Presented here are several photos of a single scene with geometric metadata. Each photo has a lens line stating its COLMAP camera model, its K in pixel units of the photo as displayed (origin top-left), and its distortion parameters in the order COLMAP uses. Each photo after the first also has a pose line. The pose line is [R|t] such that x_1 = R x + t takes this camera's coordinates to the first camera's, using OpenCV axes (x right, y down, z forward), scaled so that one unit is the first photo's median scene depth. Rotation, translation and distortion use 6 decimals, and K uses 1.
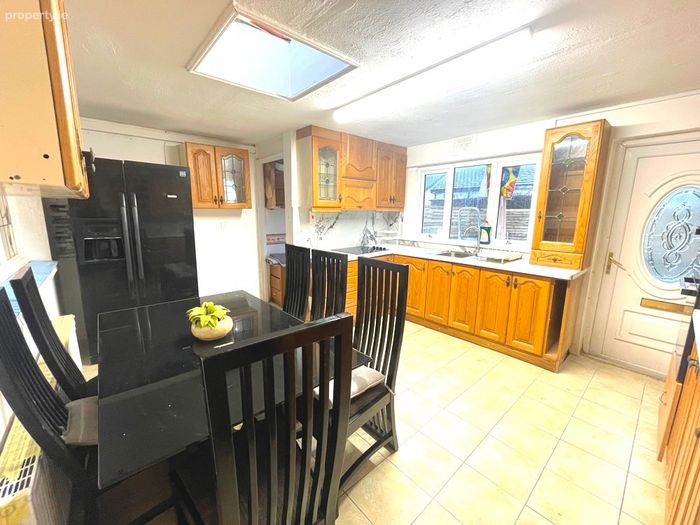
lens RADIAL K [[284.2, 0, 350.0], [0, 284.2, 262.5], [0, 0, 1]] dist [-0.001882, -0.000575]
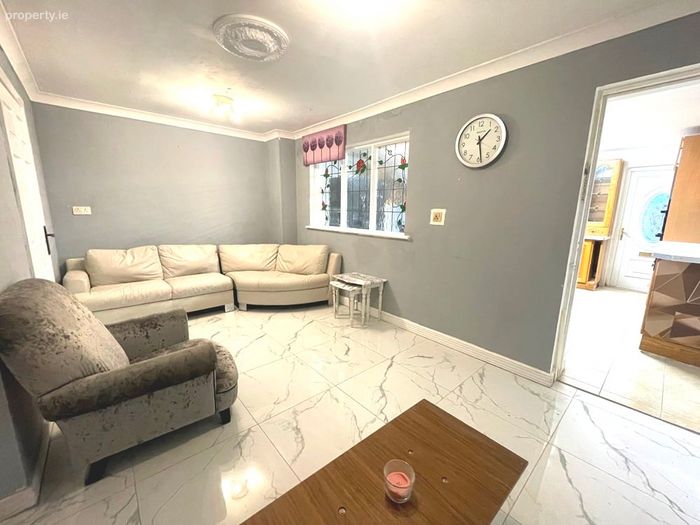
lens RADIAL K [[284.2, 0, 350.0], [0, 284.2, 262.5], [0, 0, 1]] dist [-0.001882, -0.000575]
pose [[0.999974, 0.003404, 0.006413, -0.772776], [-0.003436, 0.999982, 0.005007, 0.166195], [-0.006396, -0.005029, 0.999967, -0.742700]]
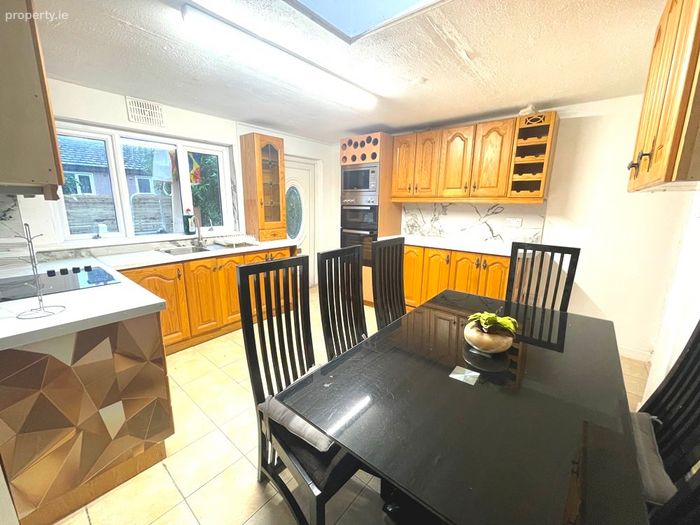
lens RADIAL K [[284.2, 0, 350.0], [0, 284.2, 262.5], [0, 0, 1]] dist [-0.001882, -0.000575]
pose [[-0.153808, -0.216549, 0.964080, -0.605463], [0.165506, 0.956259, 0.241197, -0.135331], [-0.974141, 0.196658, -0.111240, 0.733075]]
